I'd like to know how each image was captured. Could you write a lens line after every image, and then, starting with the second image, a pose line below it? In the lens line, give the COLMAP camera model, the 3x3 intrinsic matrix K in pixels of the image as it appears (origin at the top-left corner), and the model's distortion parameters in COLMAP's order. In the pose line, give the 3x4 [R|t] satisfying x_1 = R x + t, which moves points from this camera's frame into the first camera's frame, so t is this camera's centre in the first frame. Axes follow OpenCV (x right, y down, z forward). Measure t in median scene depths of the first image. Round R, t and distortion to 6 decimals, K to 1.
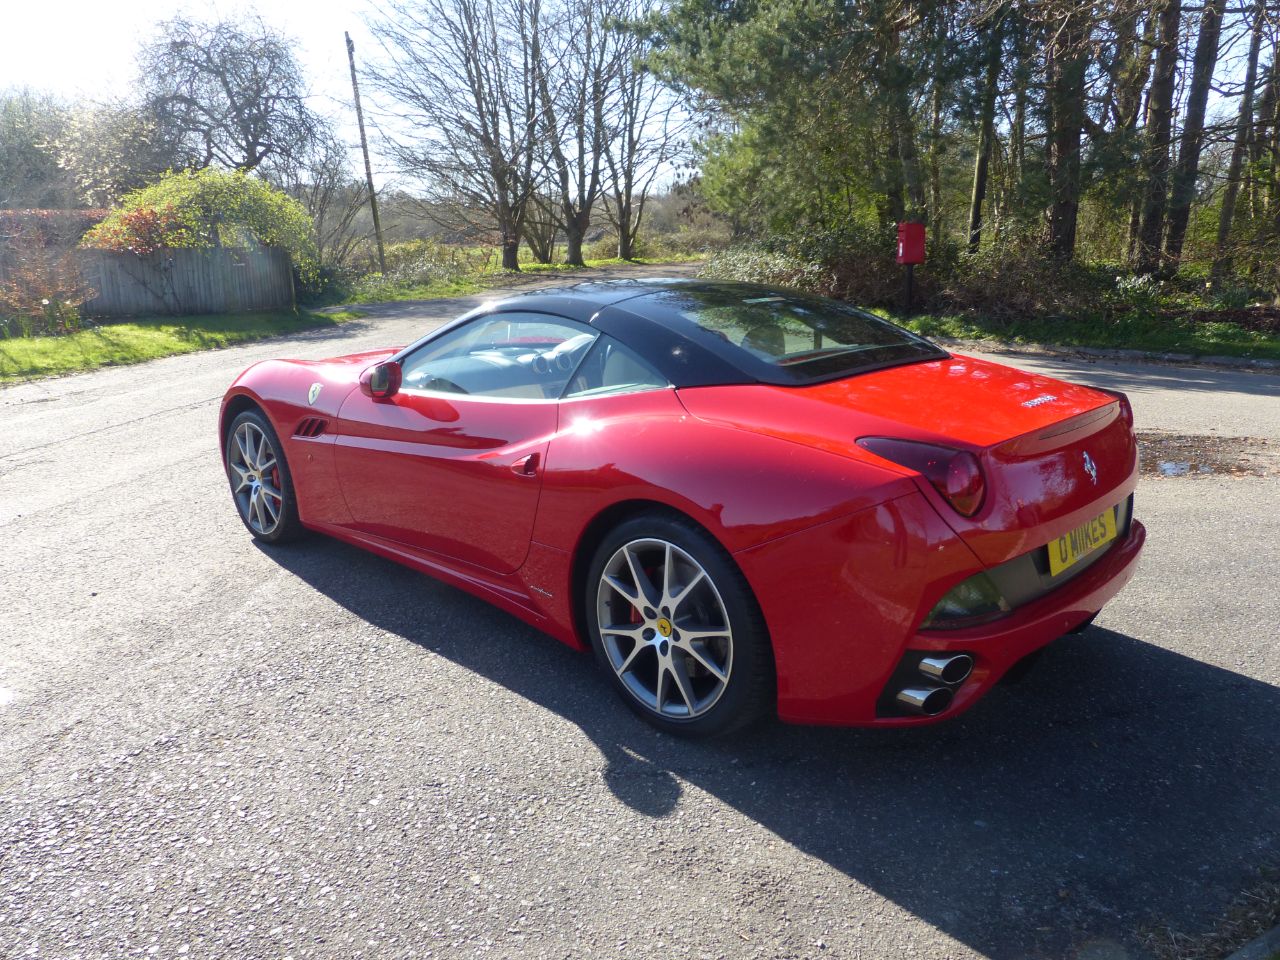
lens RADIAL K [[950.9, 0, 665.9], [0, 950.9, 482.1], [0, 0, 1]] dist [-0.052523, 0.034512]
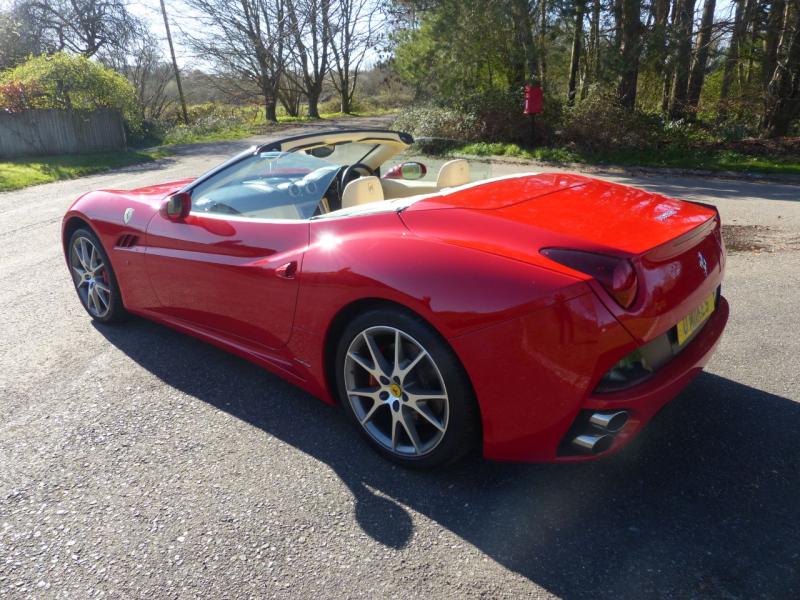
lens RADIAL K [[594.3, 0, 416.2], [0, 594.3, 301.3], [0, 0, 1]] dist [-0.052523, 0.034512]
pose [[0.997384, -0.031656, 0.064992, -0.016695], [0.026477, 0.996519, 0.079050, -0.027656], [-0.067268, -0.077123, 0.994750, 0.121176]]
